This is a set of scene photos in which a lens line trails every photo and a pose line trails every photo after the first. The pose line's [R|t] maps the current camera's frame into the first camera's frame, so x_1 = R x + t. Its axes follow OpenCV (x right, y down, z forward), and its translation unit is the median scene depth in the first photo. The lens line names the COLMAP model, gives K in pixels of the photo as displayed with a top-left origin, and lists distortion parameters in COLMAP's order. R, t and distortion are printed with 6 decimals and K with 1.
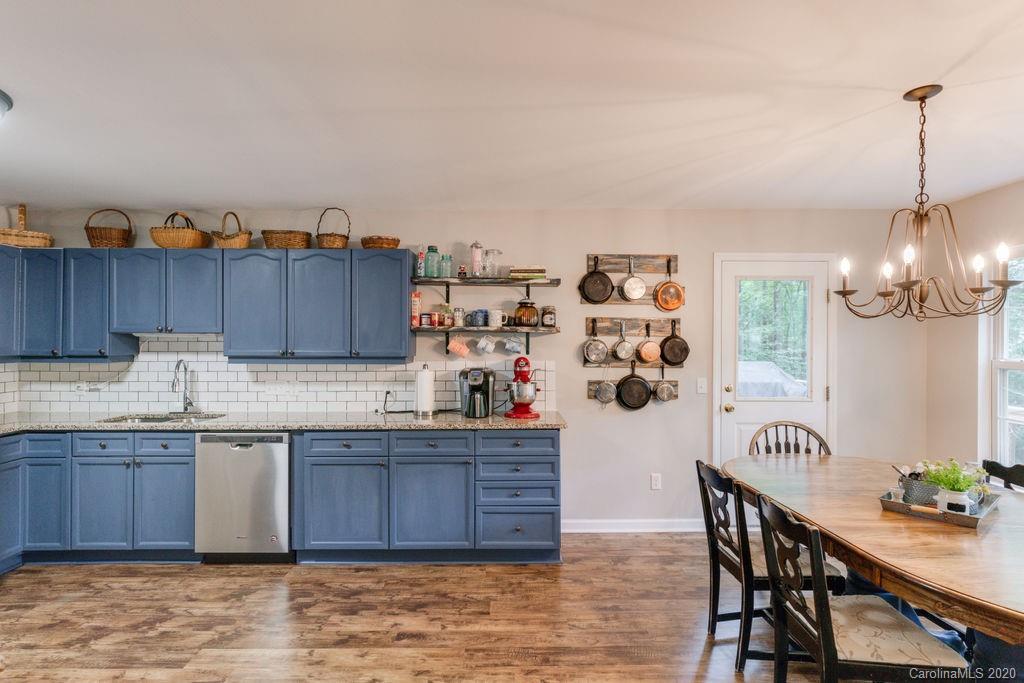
lens RADIAL K [[522.9, 0, 509.0], [0, 522.9, 347.0], [0, 0, 1]] dist [-0.005519, 0.001881]
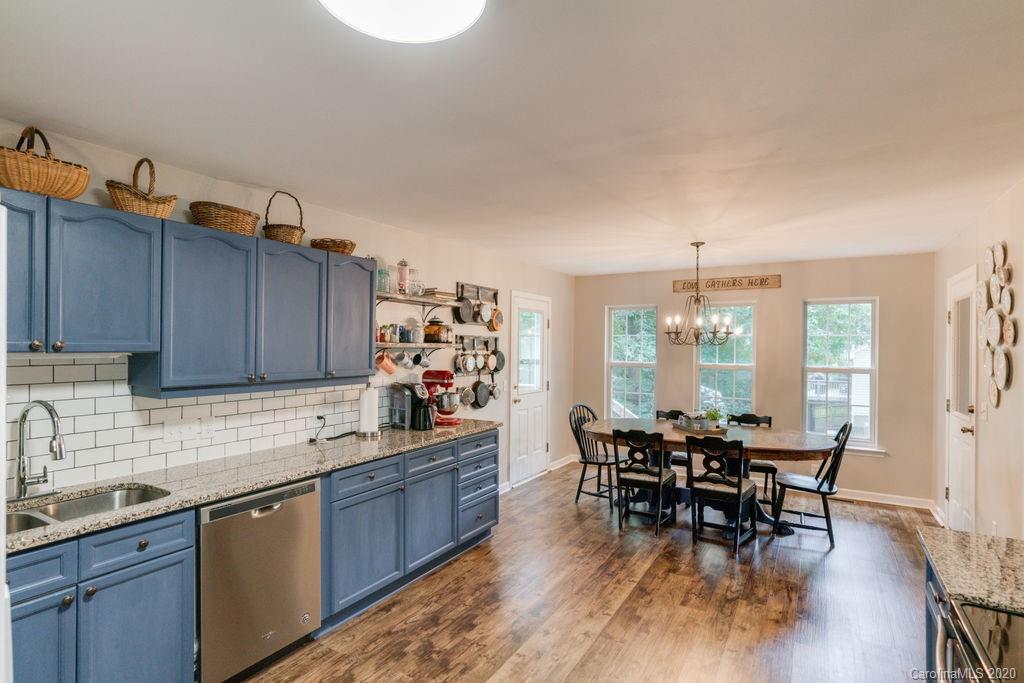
lens RADIAL K [[522.9, 0, 511.9], [0, 522.9, 341.9], [0, 0, 1]] dist [-0.005519, 0.001881]
pose [[0.505866, 0.007337, 0.862581, -0.876664], [-0.005784, 0.999970, -0.005113, -0.037632], [-0.862593, -0.002402, 0.505893, 0.308892]]
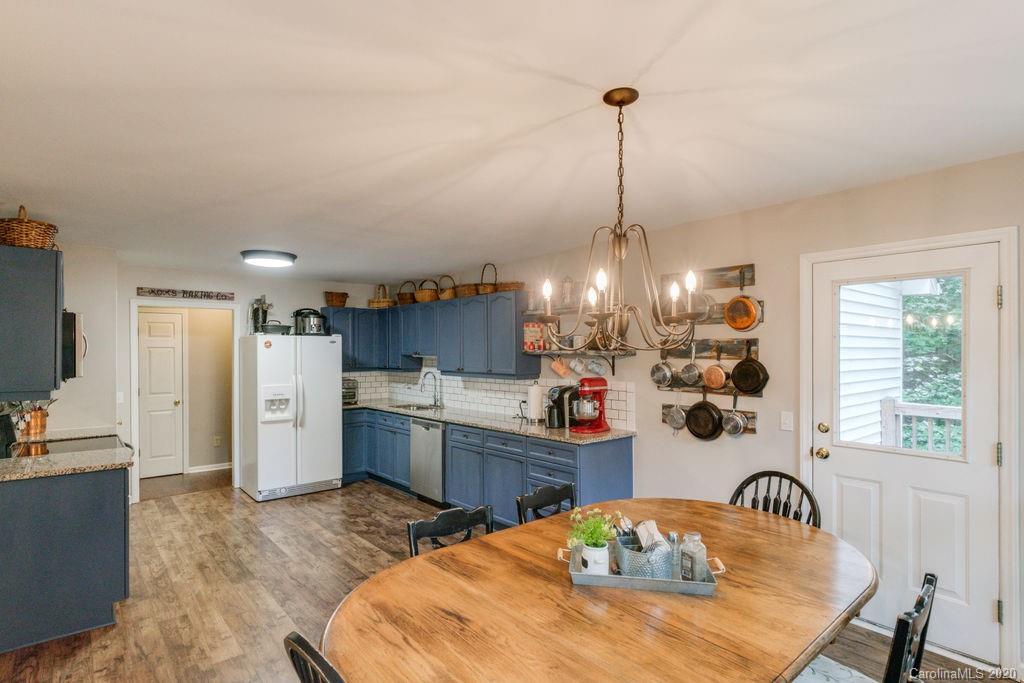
lens RADIAL K [[522.9, 0, 490.4], [0, 522.9, 345.9], [0, 0, 1]] dist [-0.005519, 0.001881]
pose [[0.625933, -0.011655, -0.779790, 0.767253], [0.001318, 0.999903, -0.013888, -0.033950], [0.779876, 0.007665, 0.625887, 0.146564]]
